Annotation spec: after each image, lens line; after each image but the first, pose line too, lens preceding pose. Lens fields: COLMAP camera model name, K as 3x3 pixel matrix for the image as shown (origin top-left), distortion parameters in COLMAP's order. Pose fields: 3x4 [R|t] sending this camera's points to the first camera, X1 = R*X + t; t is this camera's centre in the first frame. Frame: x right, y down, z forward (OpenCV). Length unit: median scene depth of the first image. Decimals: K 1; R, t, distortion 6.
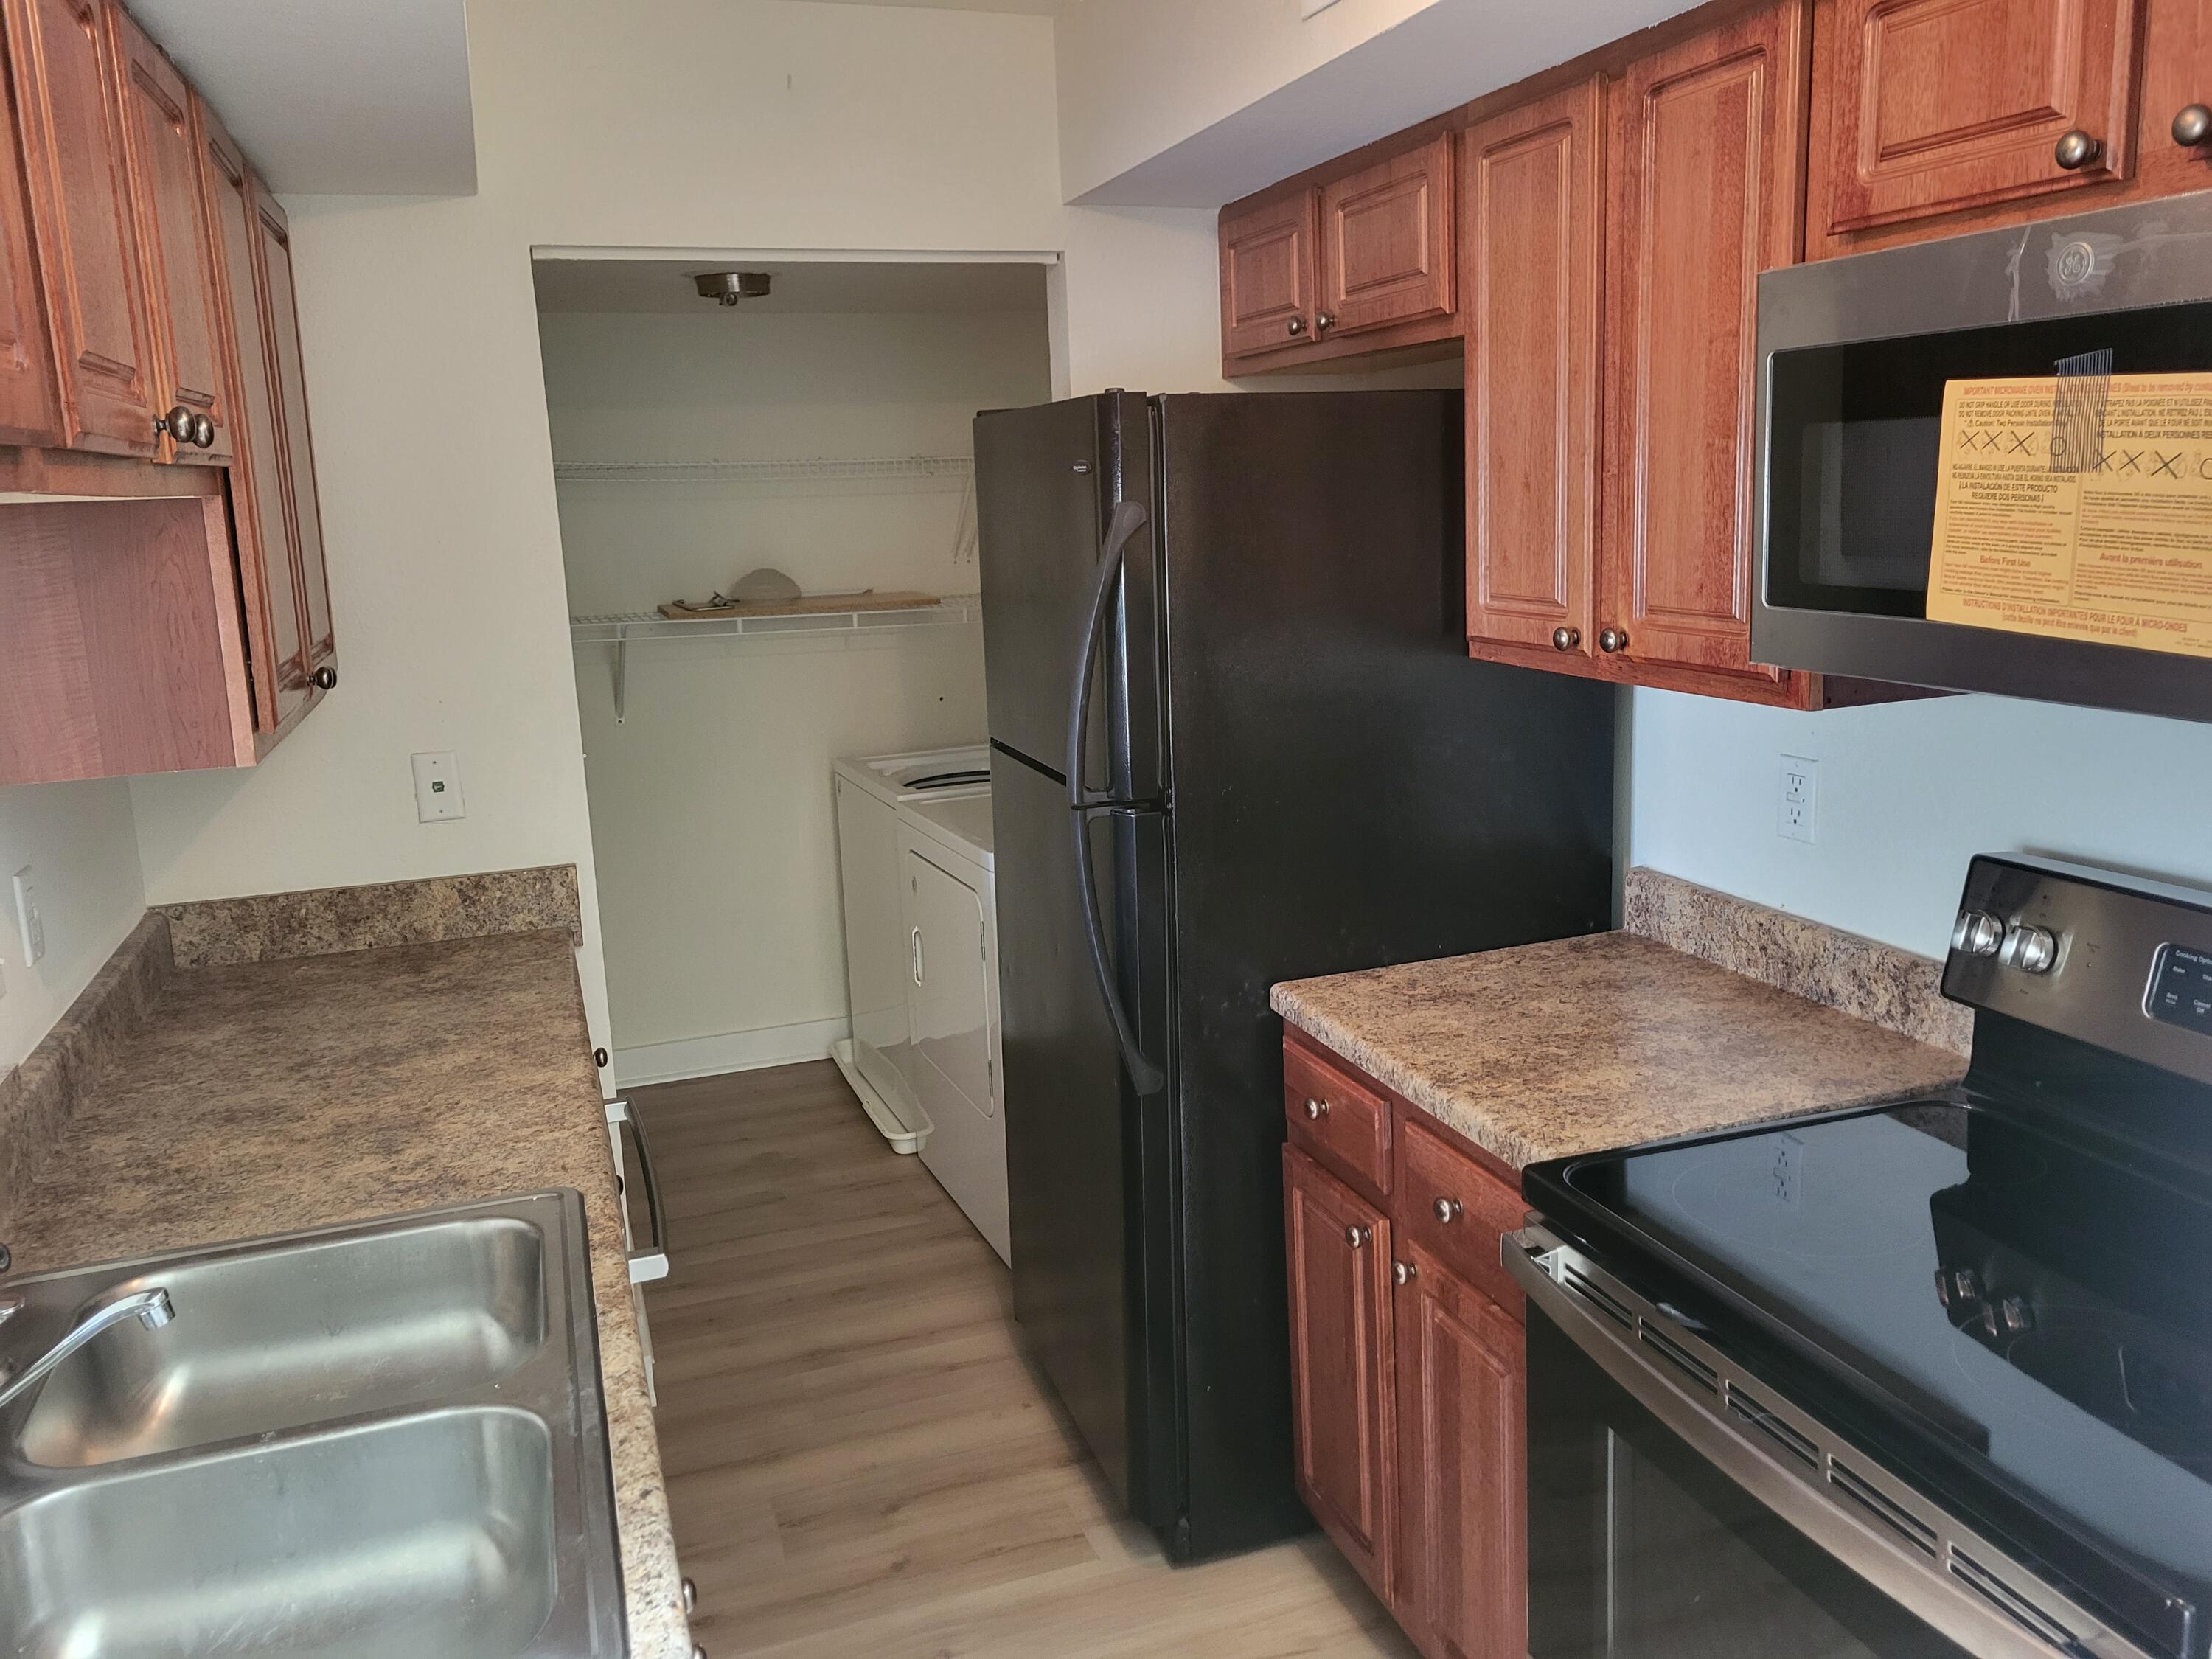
lens RADIAL K [[1692.0, 0, 1089.9], [0, 1692.0, 792.7], [0, 0, 1]] dist [0.049948, -0.038398]
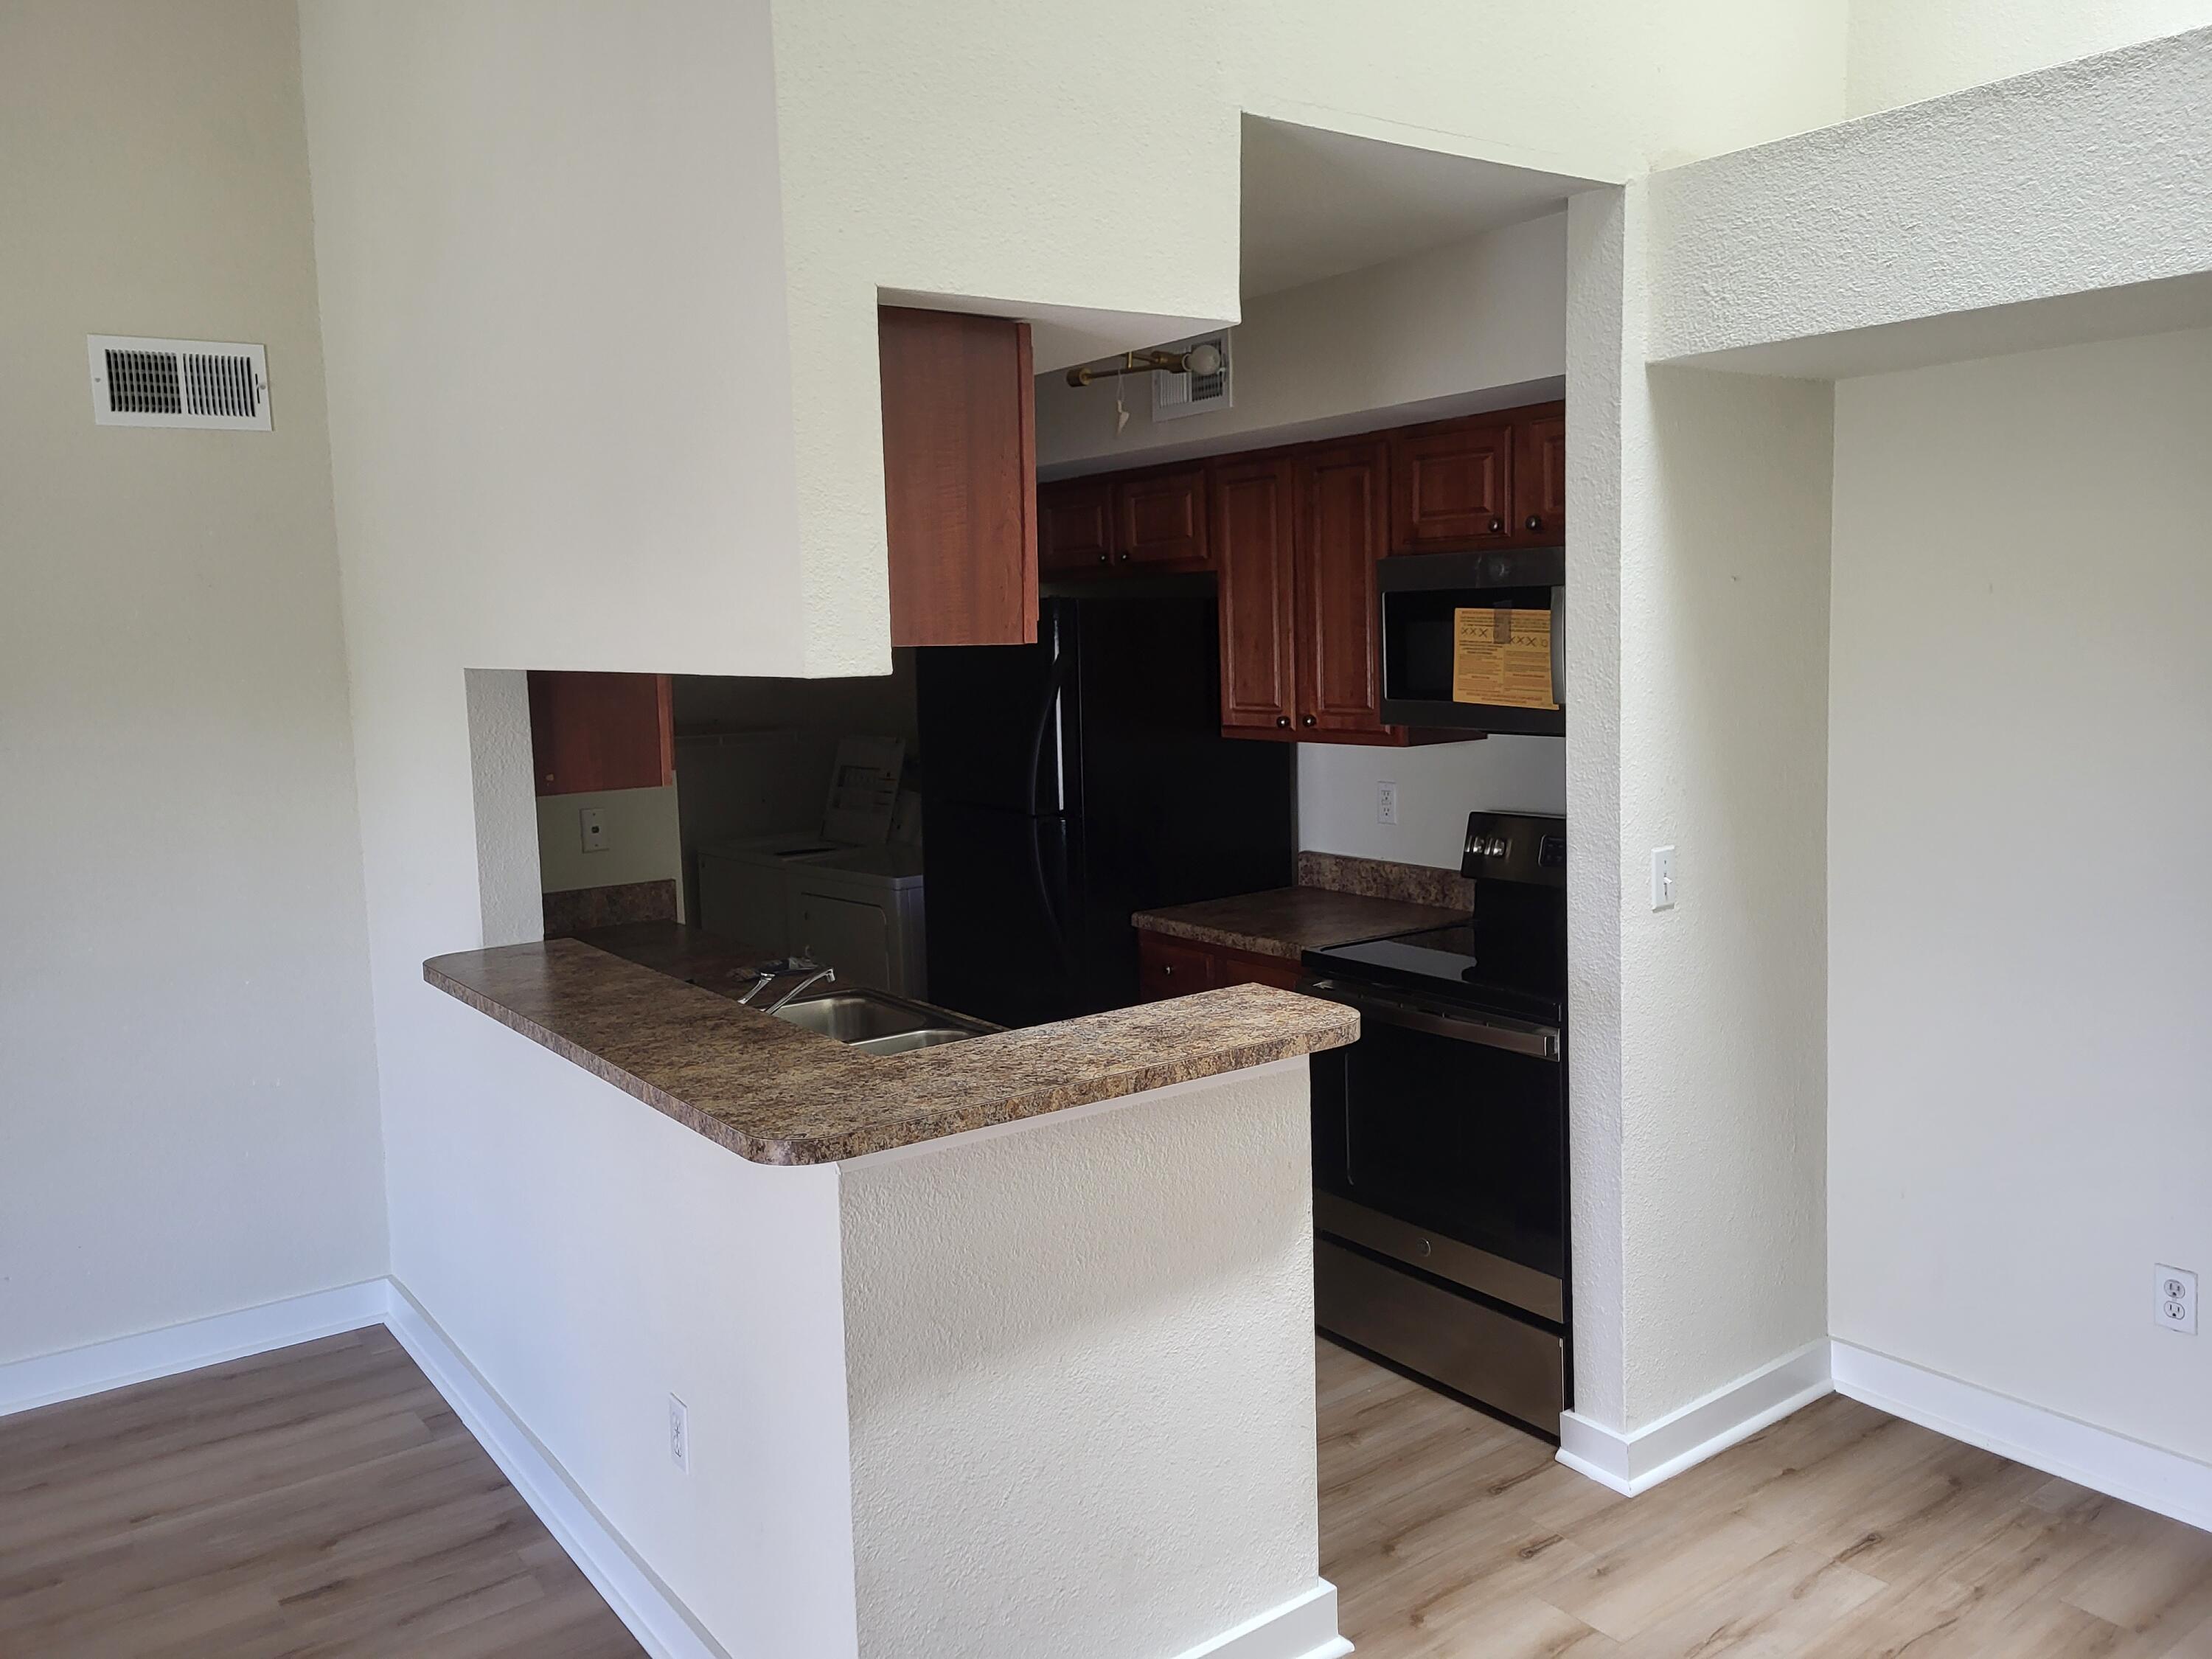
lens RADIAL K [[1692.0, 0, 1119.5], [0, 1692.0, 811.7], [0, 0, 1]] dist [0.049948, -0.038398]
pose [[0.953600, -0.019833, 0.300423, -0.593863], [0.045022, 0.996002, -0.077154, 0.187645], [-0.297692, 0.087100, 0.950680, -0.982964]]
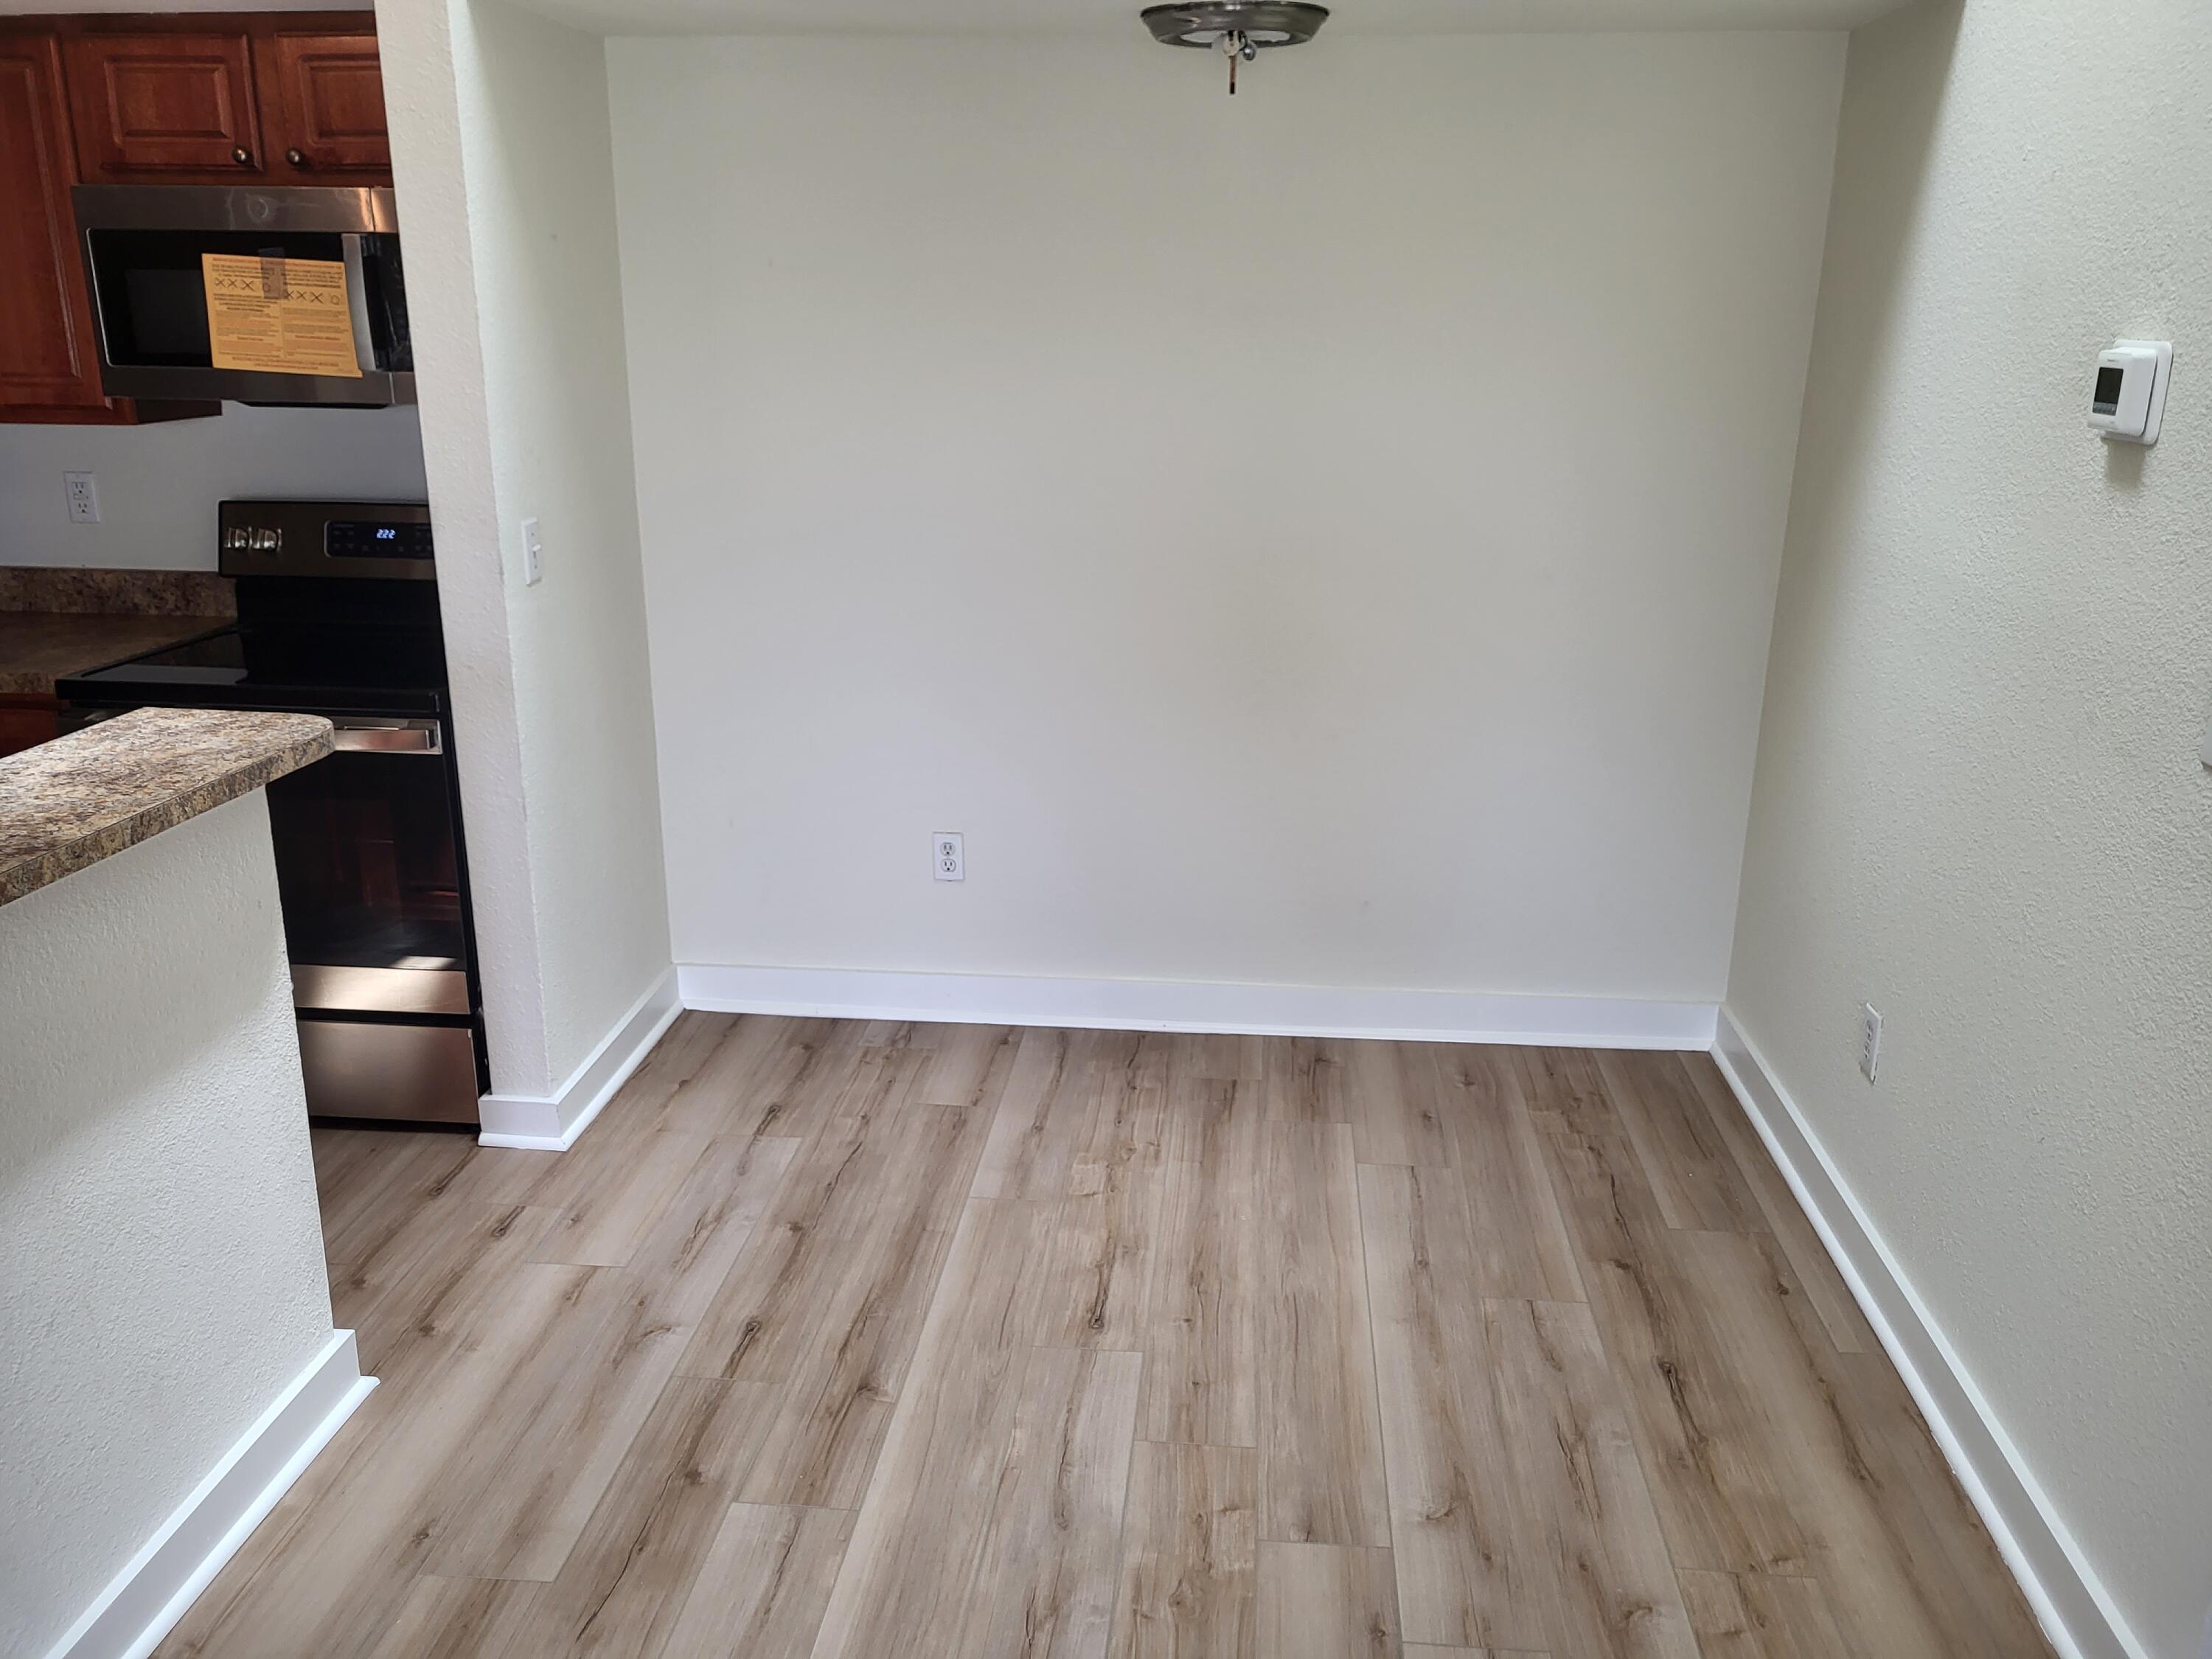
lens RADIAL K [[1692.0, 0, 1097.6], [0, 1692.0, 808.4], [0, 0, 1]] dist [0.049948, -0.038398]
pose [[0.413313, -0.218859, 0.883896, -0.880211], [0.141923, 0.974307, 0.174881, 0.179564], [-0.899461, 0.053165, 0.433755, -0.737318]]
